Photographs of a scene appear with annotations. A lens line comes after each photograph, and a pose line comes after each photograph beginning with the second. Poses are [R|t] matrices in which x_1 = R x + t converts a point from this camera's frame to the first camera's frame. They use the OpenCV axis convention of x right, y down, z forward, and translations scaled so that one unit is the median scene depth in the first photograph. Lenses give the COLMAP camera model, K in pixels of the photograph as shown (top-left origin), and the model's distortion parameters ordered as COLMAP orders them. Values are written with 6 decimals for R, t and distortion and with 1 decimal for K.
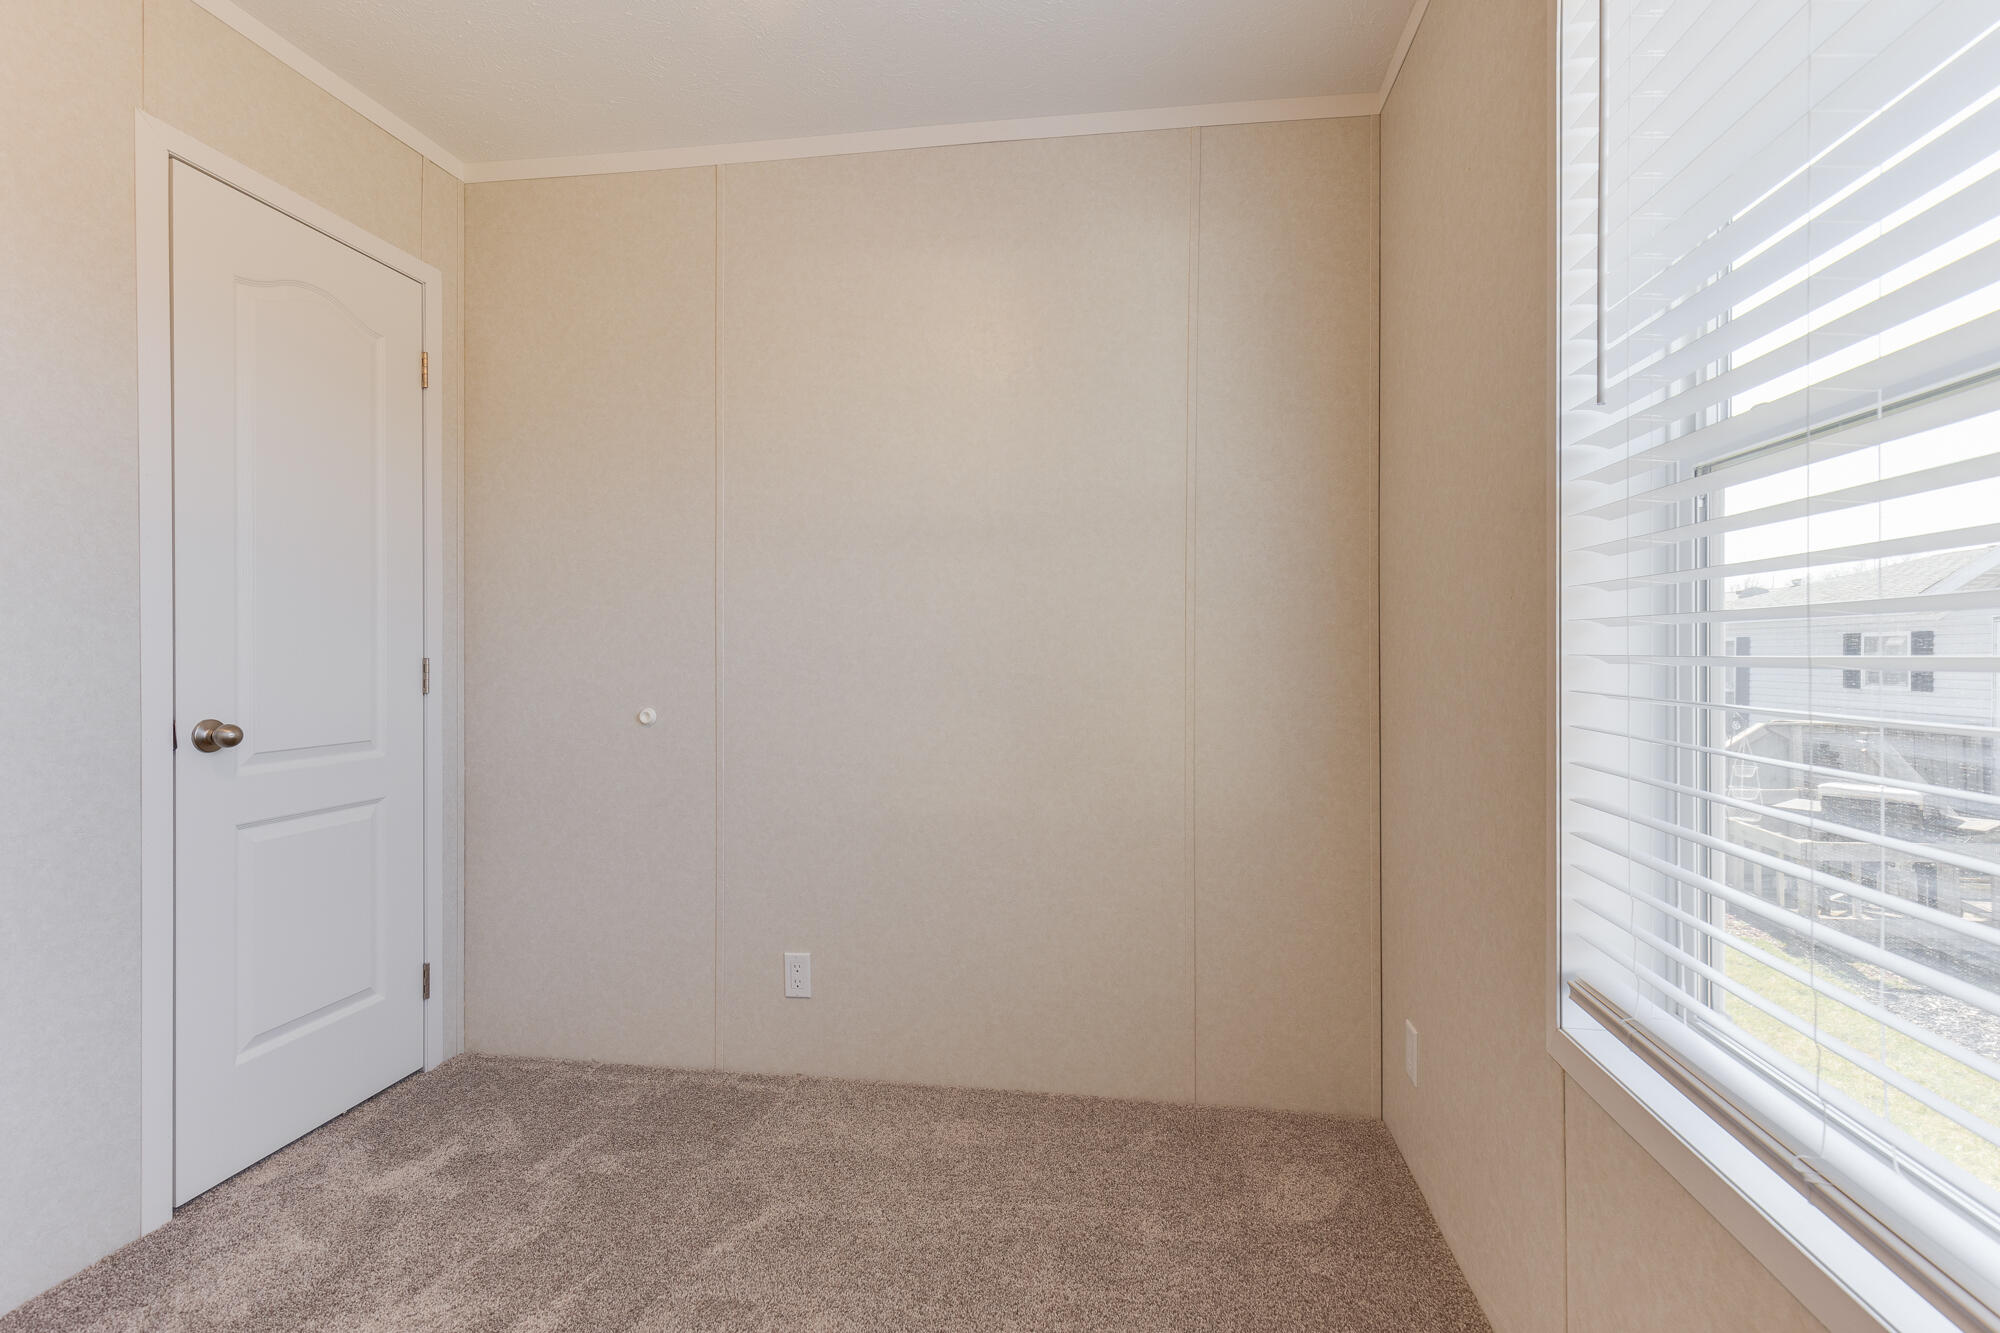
lens RADIAL K [[906.0, 0, 1012.5], [0, 906.0, 648.3], [0, 0, 1]] dist [0.004493, -0.000465]
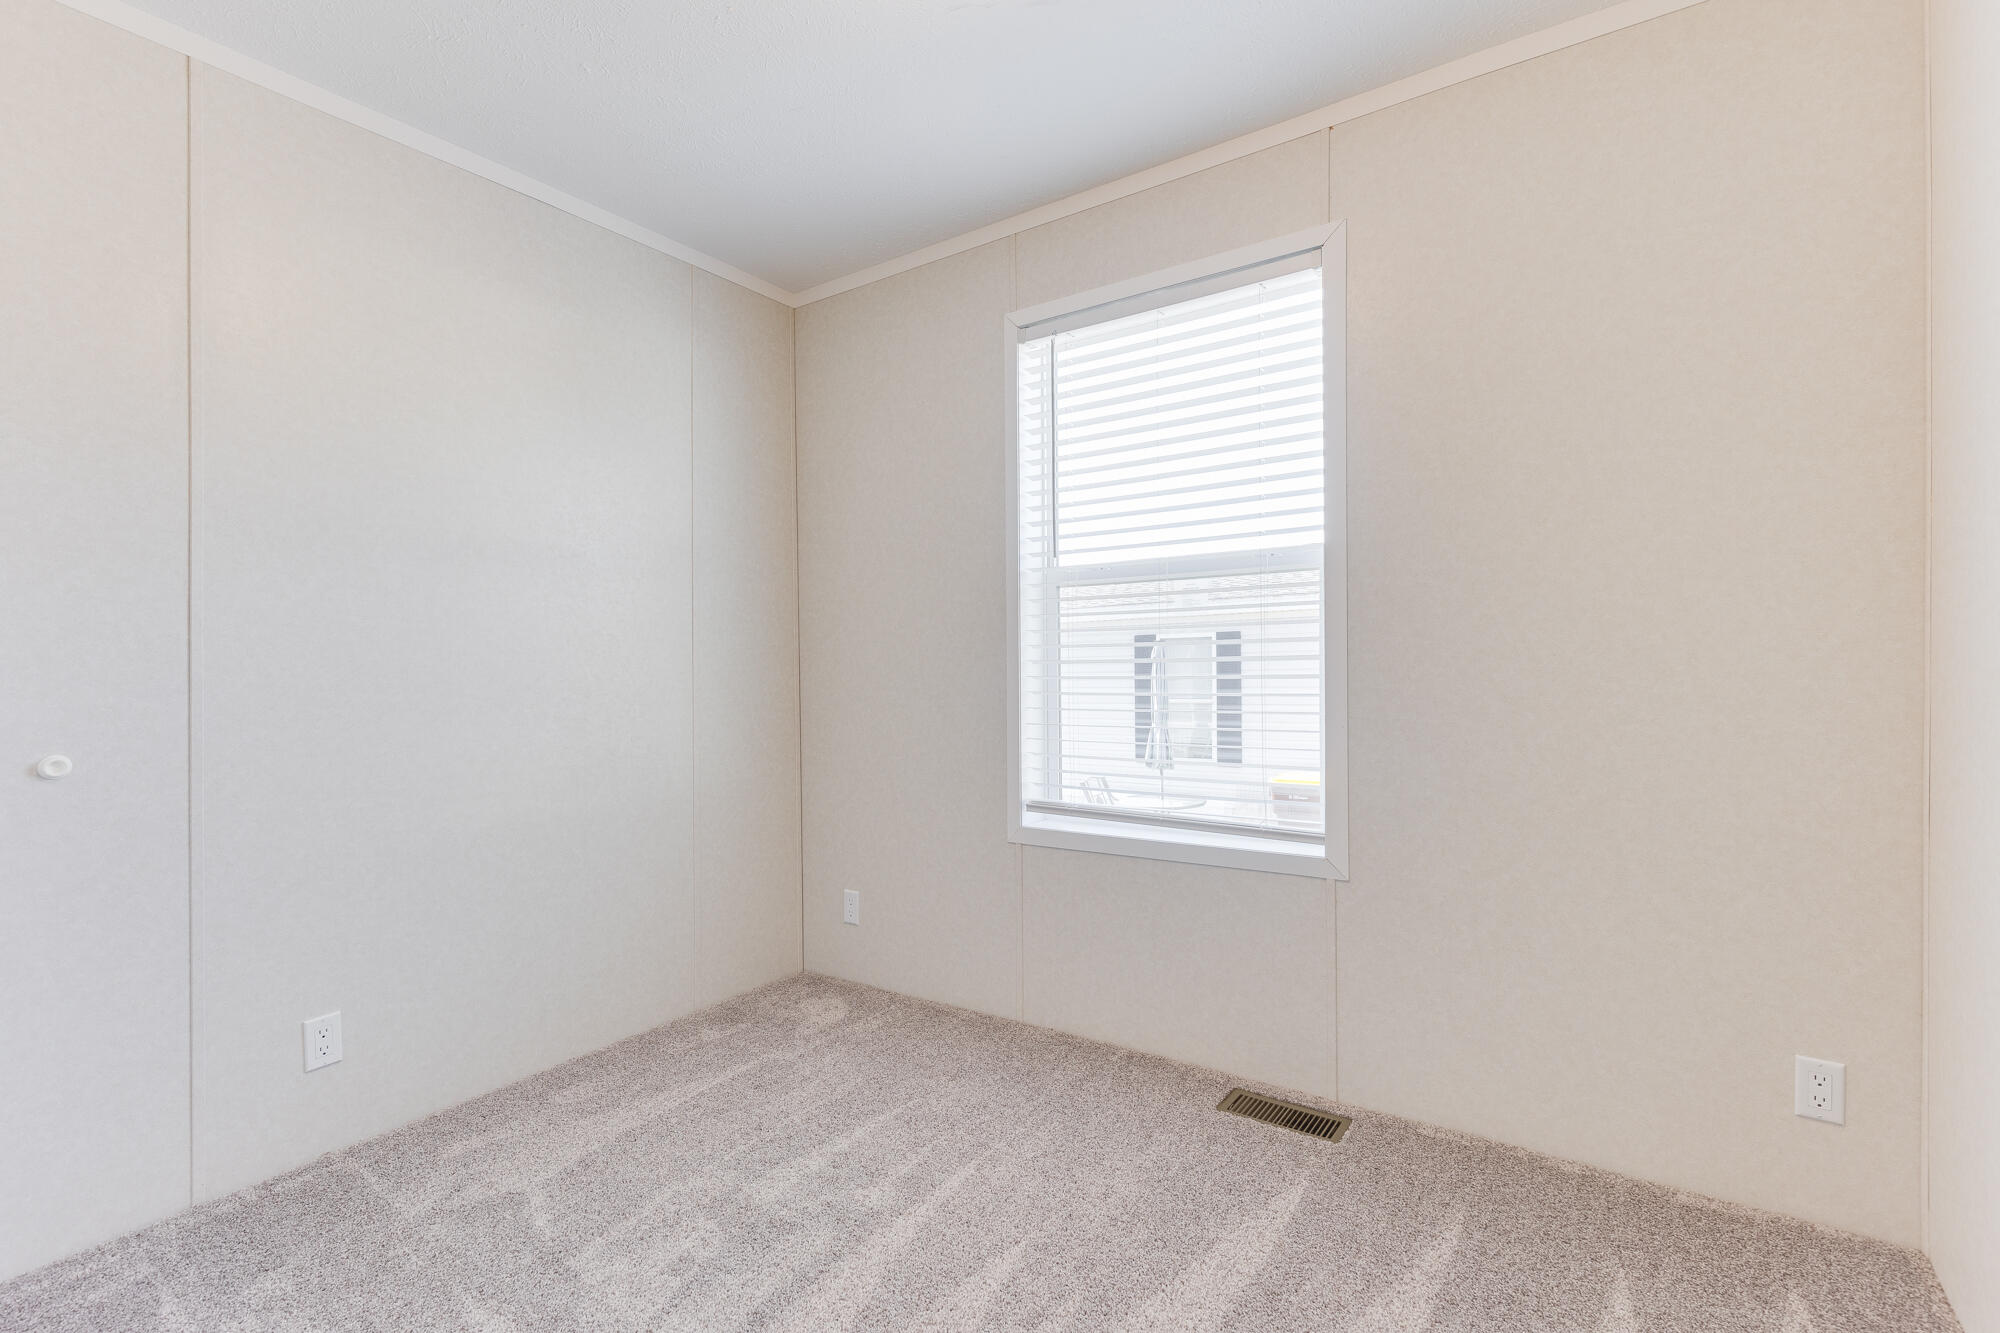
lens RADIAL K [[906.0, 0, 1012.5], [0, 906.0, 648.3], [0, 0, 1]] dist [0.004493, -0.000465]
pose [[0.434897, 0.003253, 0.900474, -0.786681], [0.011150, 0.999897, -0.008998, -0.002558], [-0.900411, 0.013953, 0.434816, 0.018533]]
